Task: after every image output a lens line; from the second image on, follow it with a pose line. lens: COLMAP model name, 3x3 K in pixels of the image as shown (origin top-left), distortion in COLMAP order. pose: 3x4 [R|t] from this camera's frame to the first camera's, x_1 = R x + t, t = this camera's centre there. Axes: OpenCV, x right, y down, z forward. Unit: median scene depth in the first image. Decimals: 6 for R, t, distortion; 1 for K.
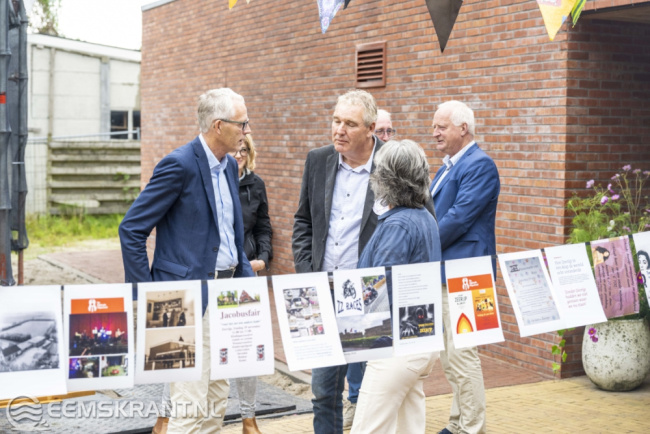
lens RADIAL K [[1517.7, 0, 325.0], [0, 1517.7, 217.0], [0, 0, 1]] dist [-0.001549, 3.874223]
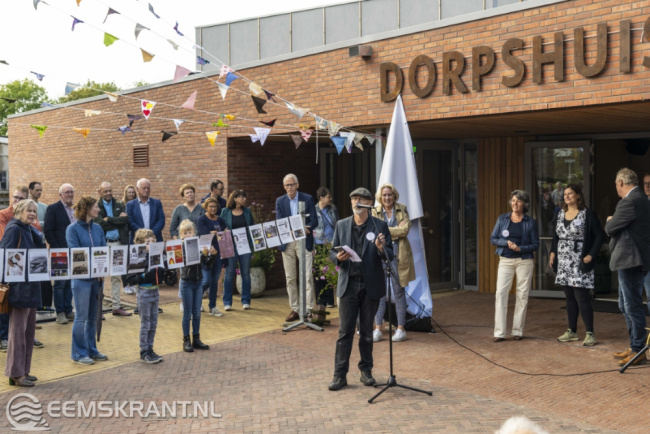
lens RADIAL K [[949.1, 0, 325.0], [0, 949.1, 217.0], [0, 0, 1]] dist [0.018992, 0.036958]
pose [[0.975474, -0.027756, 0.218356, -0.030588], [0.030615, 0.999484, -0.009721, 0.013039], [-0.217974, 0.016168, 0.975821, -0.996750]]
